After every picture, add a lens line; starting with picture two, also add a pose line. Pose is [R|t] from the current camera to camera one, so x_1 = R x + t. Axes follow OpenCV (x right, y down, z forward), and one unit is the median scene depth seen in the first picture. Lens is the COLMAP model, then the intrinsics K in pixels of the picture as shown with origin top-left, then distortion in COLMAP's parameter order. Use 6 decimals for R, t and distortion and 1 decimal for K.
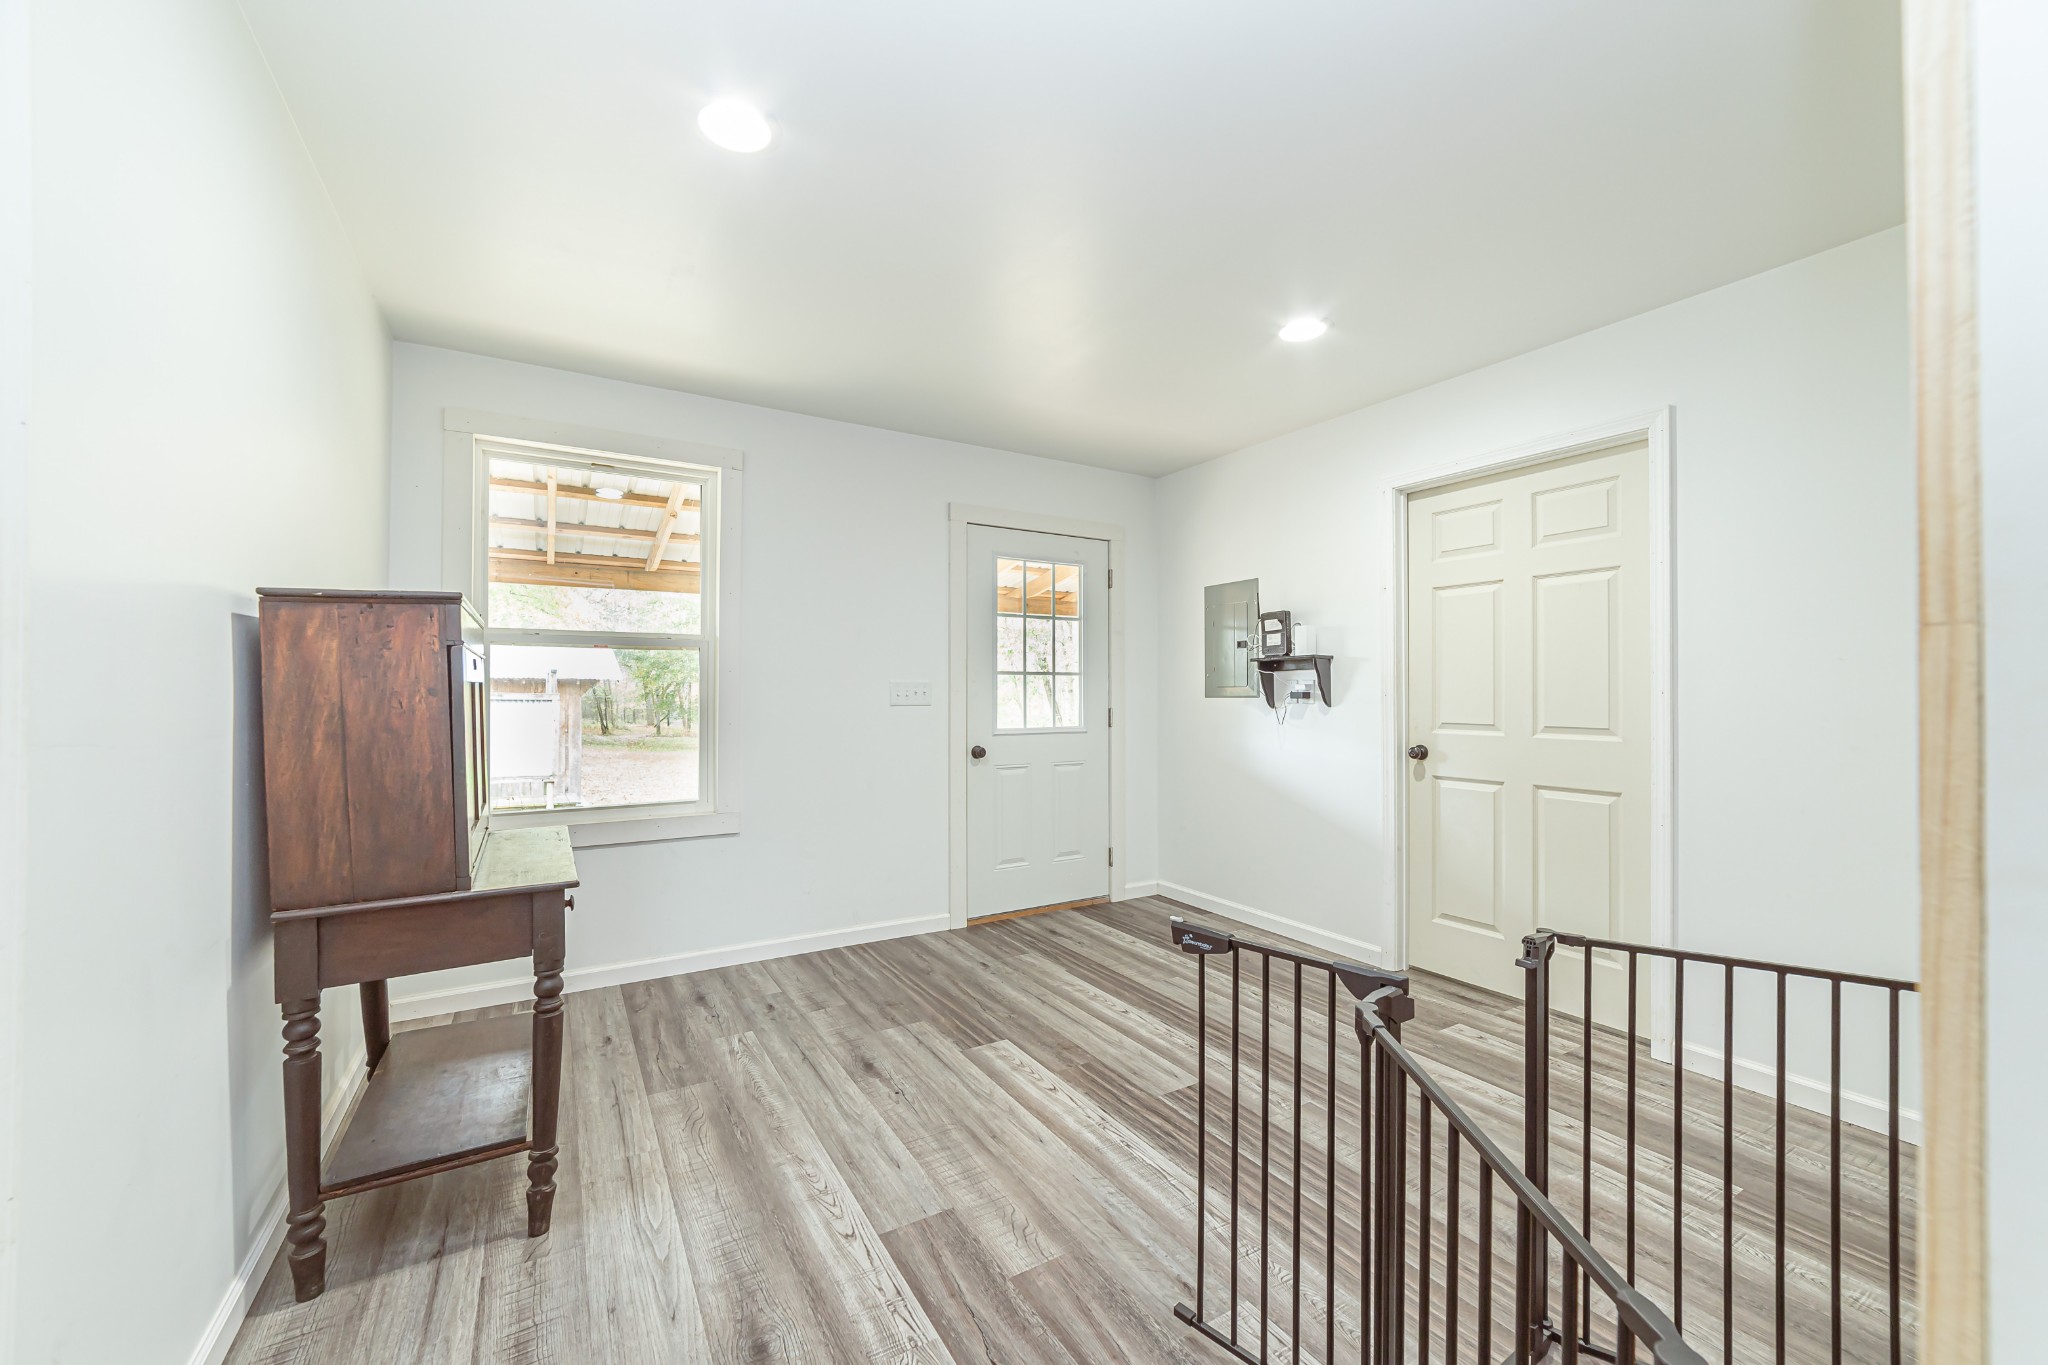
lens RADIAL K [[798.2, 0, 1024.3], [0, 798.2, 683.7], [0, 0, 1]] dist [0.002049, 0.000133]
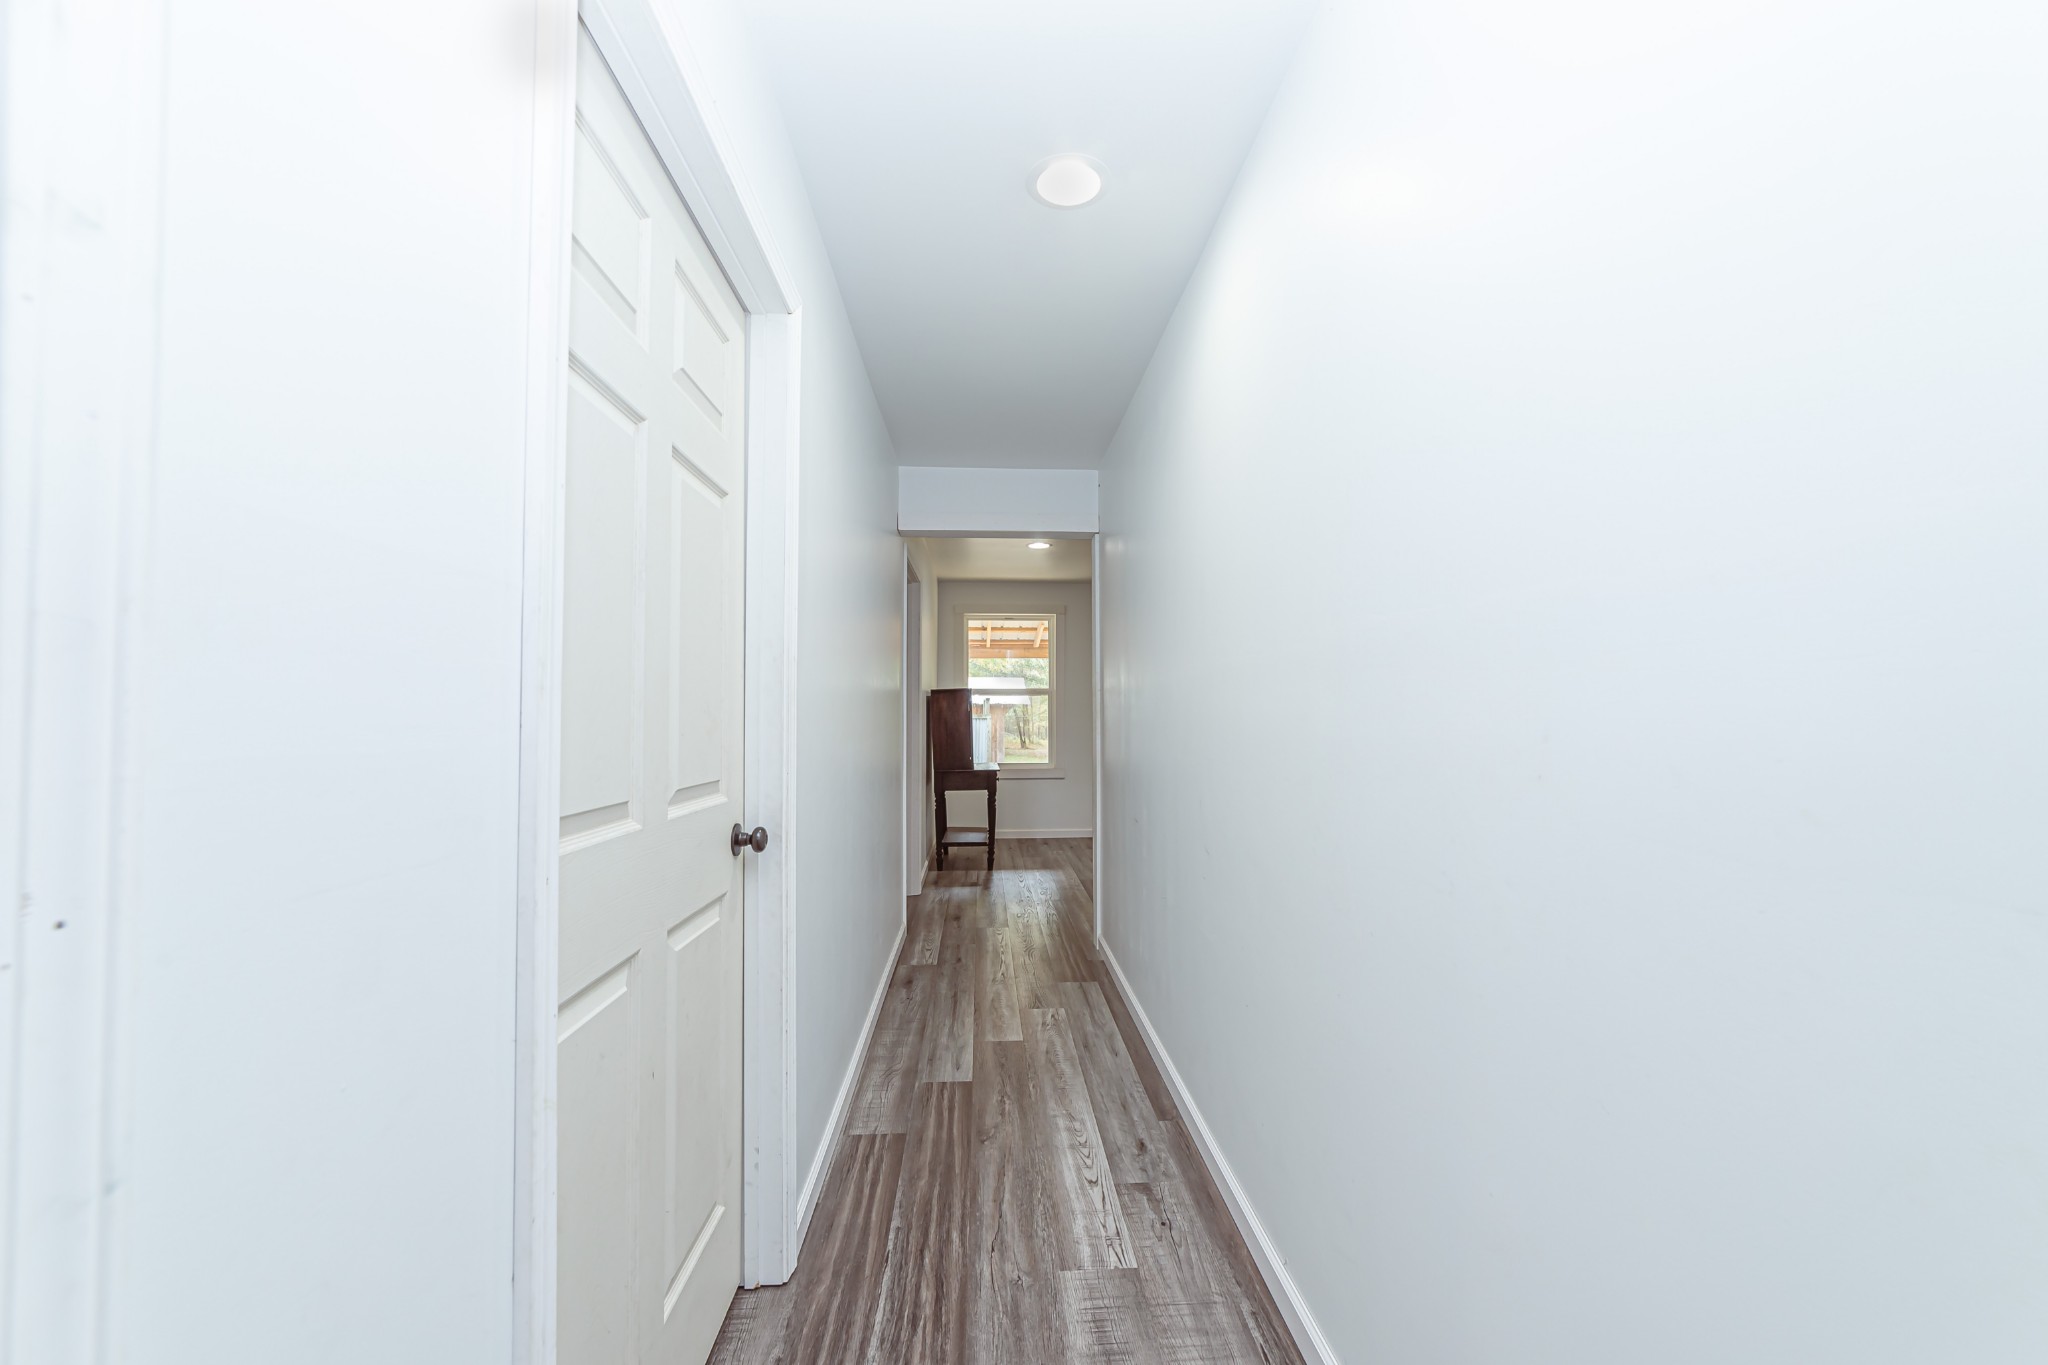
lens RADIAL K [[798.2, 0, 1026.5], [0, 798.2, 685.9], [0, 0, 1]] dist [0.002049, 0.000133]
pose [[0.886790, -0.014618, -0.461942, 0.682383], [0.004265, 0.999716, -0.023448, -0.020359], [0.462154, 0.018824, 0.886600, -1.200103]]
